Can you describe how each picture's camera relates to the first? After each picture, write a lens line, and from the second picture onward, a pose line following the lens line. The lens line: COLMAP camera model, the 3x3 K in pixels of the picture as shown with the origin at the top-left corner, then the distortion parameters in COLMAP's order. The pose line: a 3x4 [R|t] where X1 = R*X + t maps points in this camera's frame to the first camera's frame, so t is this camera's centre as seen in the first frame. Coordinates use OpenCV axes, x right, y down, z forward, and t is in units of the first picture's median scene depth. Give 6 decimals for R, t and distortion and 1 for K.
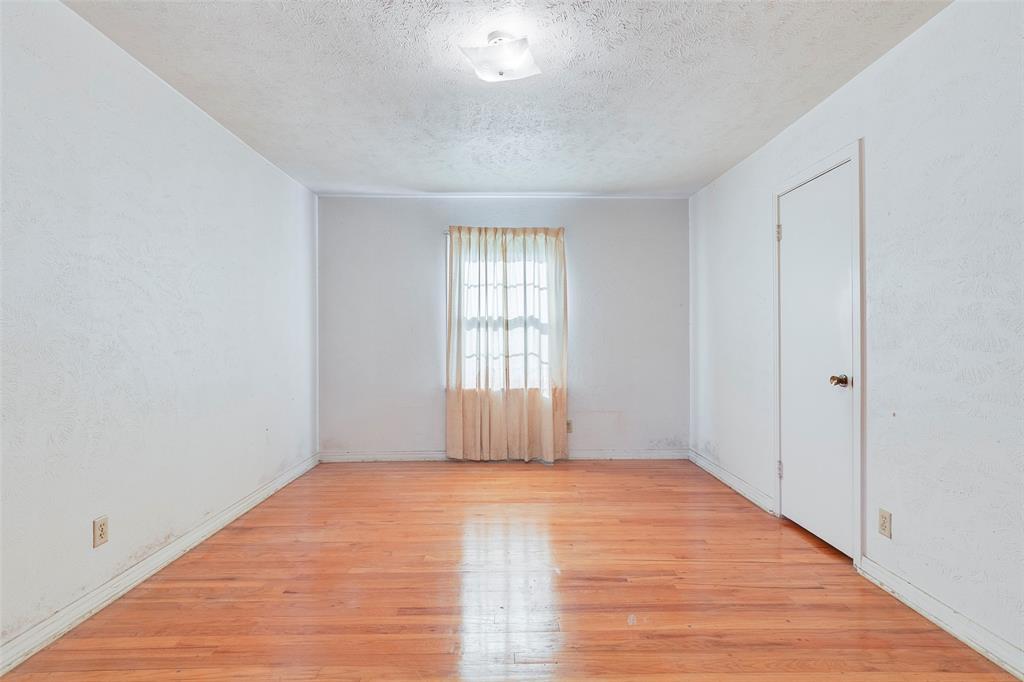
lens RADIAL K [[459.1, 0, 506.9], [0, 459.1, 332.6], [0, 0, 1]] dist [-0.000030, -0.000940]
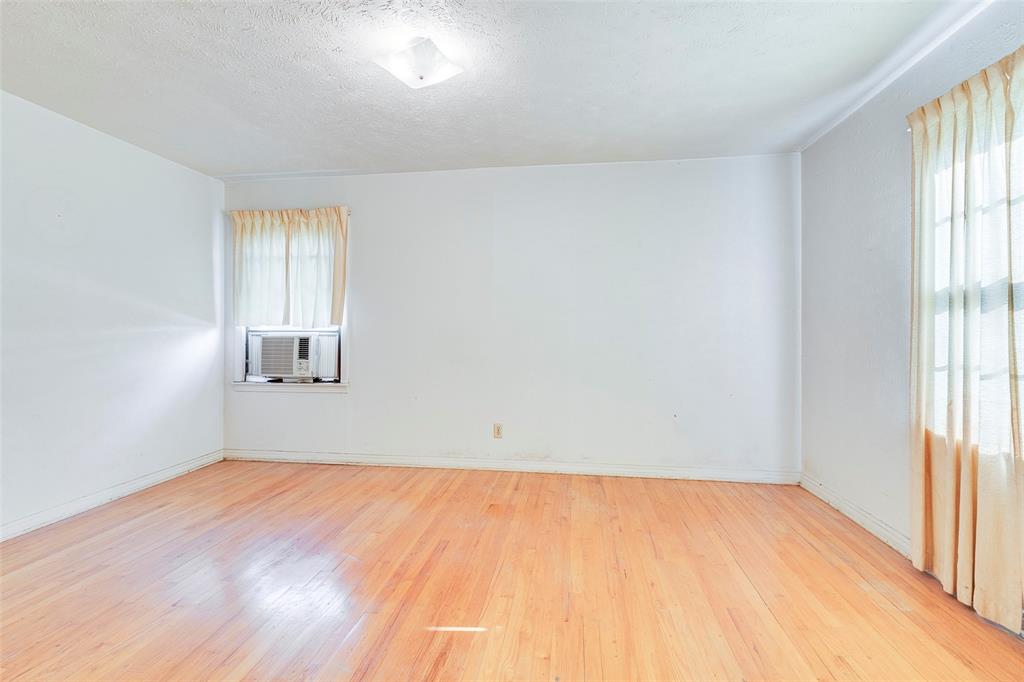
lens RADIAL K [[459.1, 0, 509.1], [0, 459.1, 328.9], [0, 0, 1]] dist [-0.000030, -0.000940]
pose [[-0.145457, 0.004320, -0.989355, 0.461151], [0.009610, 0.999949, 0.002953, 0.004892], [0.989318, -0.009078, -0.145491, 0.626874]]
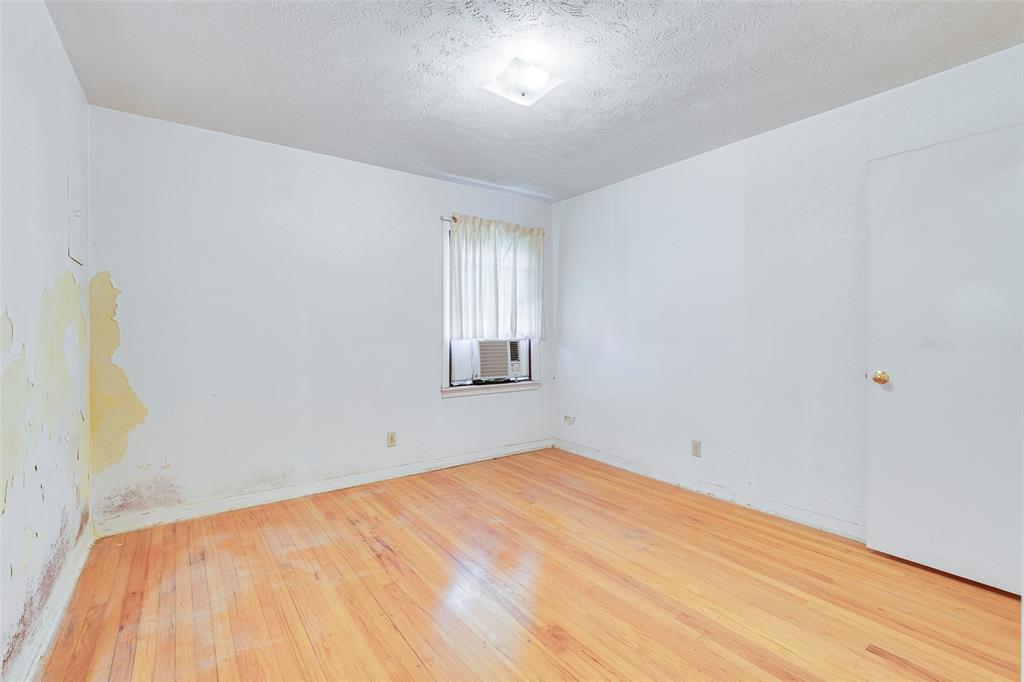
lens RADIAL K [[459.1, 0, 517.1], [0, 459.1, 336.8], [0, 0, 1]] dist [-0.000030, -0.000940]
pose [[0.603529, 0.009265, -0.797287, 0.421211], [0.004558, 0.999876, 0.015069, -0.004567], [0.797328, -0.012728, 0.603412, -0.533698]]
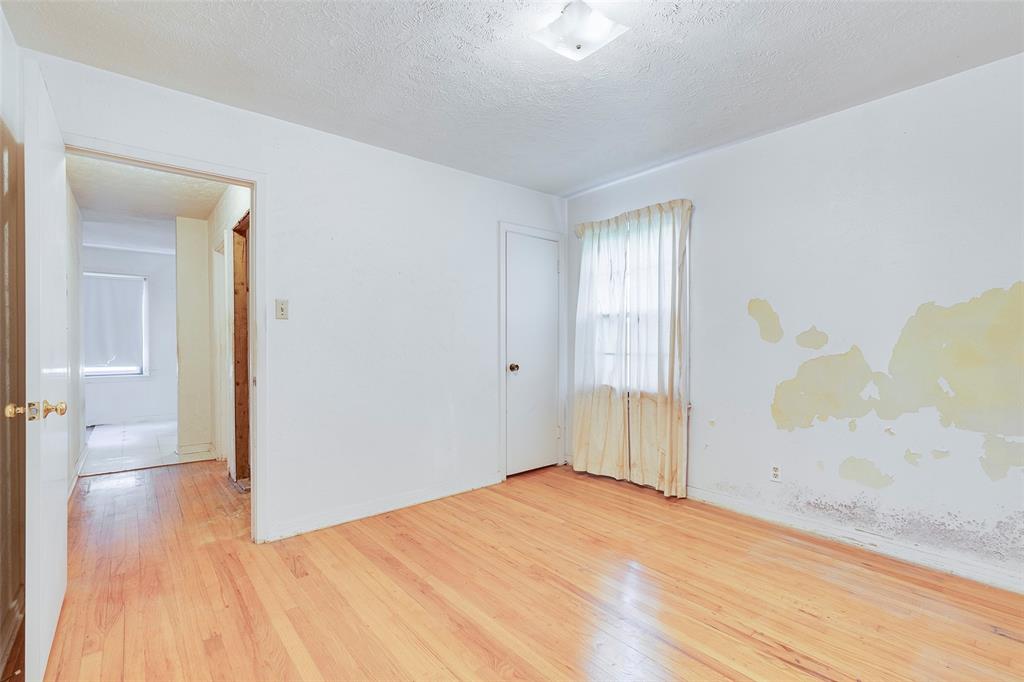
lens RADIAL K [[459.1, 0, 511.4], [0, 459.1, 343.0], [0, 0, 1]] dist [-0.000030, -0.000940]
pose [[-0.648059, 0.000574, 0.761590, -0.292896], [-0.001287, 0.999997, -0.001849, 0.003358], [-0.761589, -0.002178, -0.648056, 0.128968]]
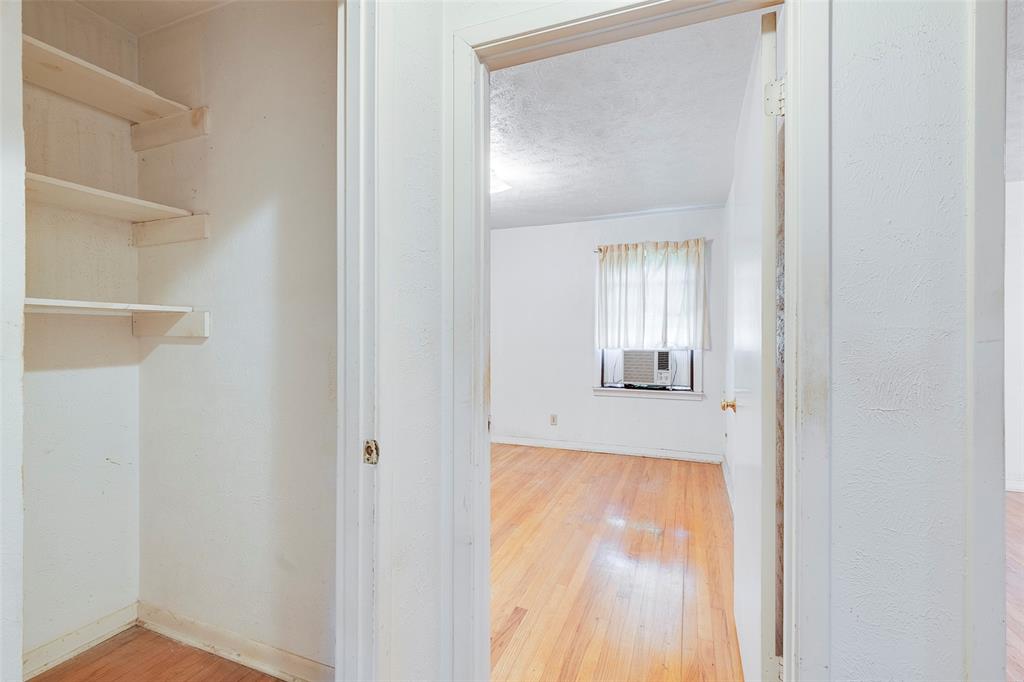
lens RADIAL K [[459.1, 0, 505.1], [0, 459.1, 342.8], [0, 0, 1]] dist [-0.000030, -0.000940]
pose [[-0.367519, 0.011026, -0.929951, 0.751711], [0.005226, 0.999938, 0.009791, -0.012239], [0.930001, -0.001262, -0.367554, 0.130139]]
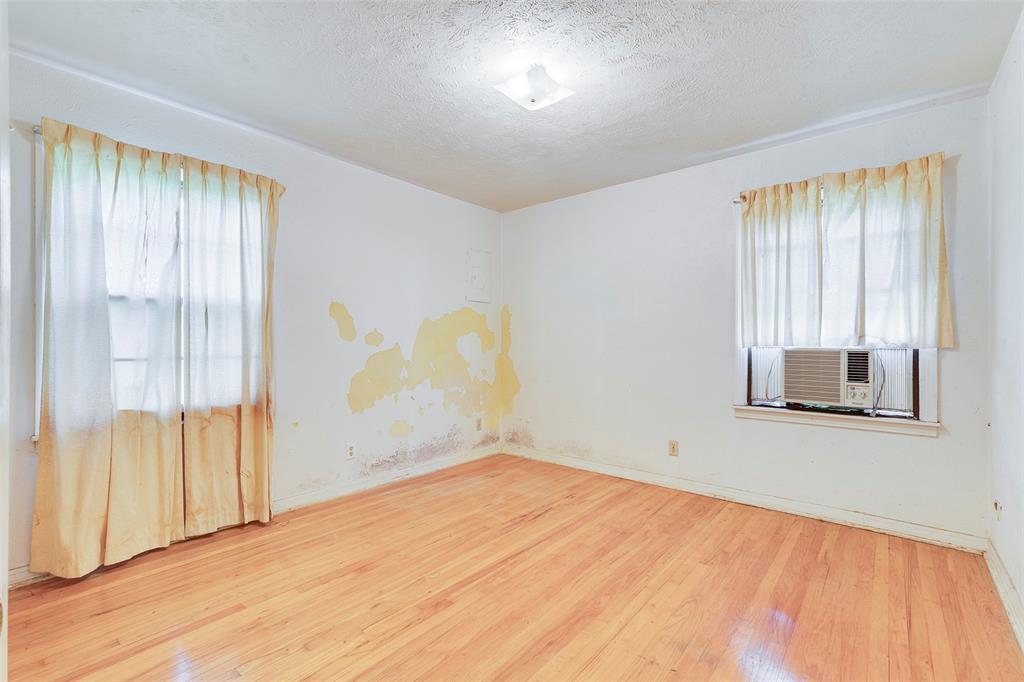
lens RADIAL K [[459.1, 0, 507.7], [0, 459.1, 339.0], [0, 0, 1]] dist [-0.000030, -0.000940]
pose [[-0.642743, 0.000763, -0.766081, 0.430225], [0.006561, 0.999968, -0.004509, 0.002594], [0.766054, -0.007925, -0.642728, 0.117607]]
